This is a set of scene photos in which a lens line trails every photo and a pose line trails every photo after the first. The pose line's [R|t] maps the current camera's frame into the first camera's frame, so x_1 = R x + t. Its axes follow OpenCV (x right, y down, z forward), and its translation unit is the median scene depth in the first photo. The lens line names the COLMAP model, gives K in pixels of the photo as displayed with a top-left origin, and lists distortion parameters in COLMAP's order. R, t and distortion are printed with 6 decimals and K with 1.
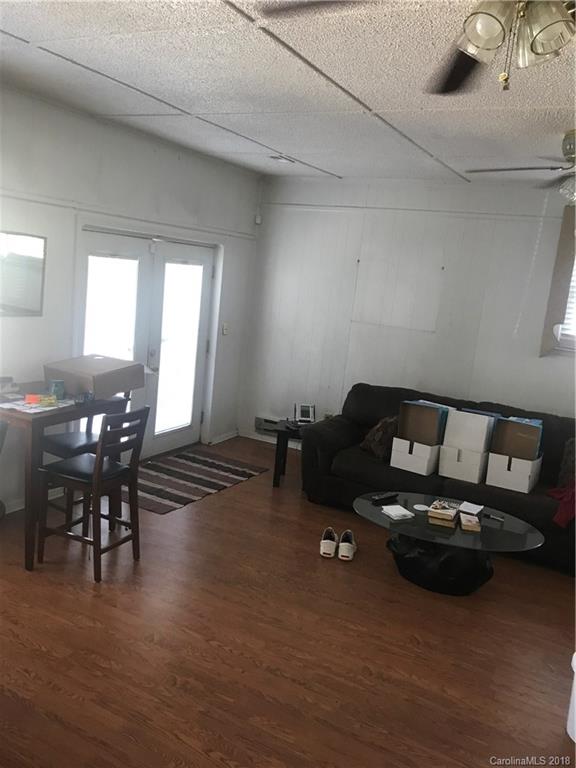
lens RADIAL K [[631.4, 0, 288.0], [0, 631.4, 384.0], [0, 0, 1]] dist [0.078014, 0.000861]
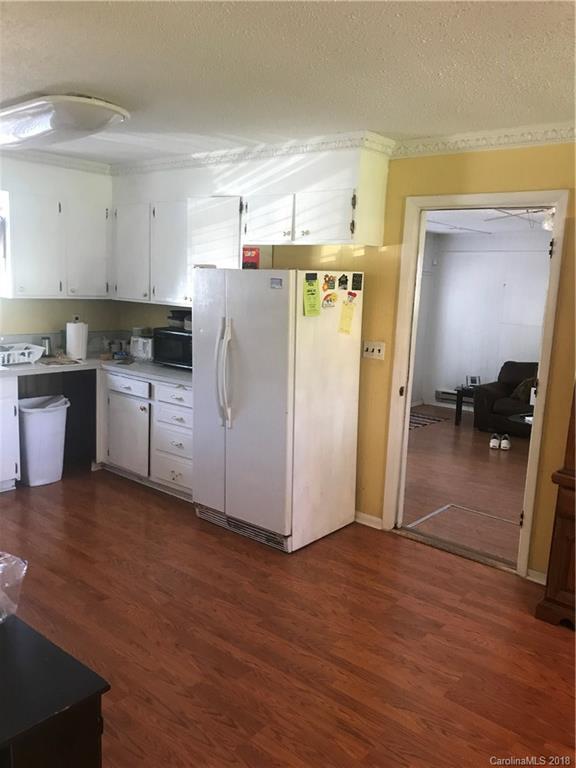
lens RADIAL K [[631.4, 0, 288.0], [0, 631.4, 384.0], [0, 0, 1]] dist [0.078014, 0.000861]
pose [[0.977541, -0.030064, -0.208588, -0.100063], [0.024483, 0.999271, -0.029287, 0.090907], [0.209316, 0.023522, 0.977565, -0.710792]]
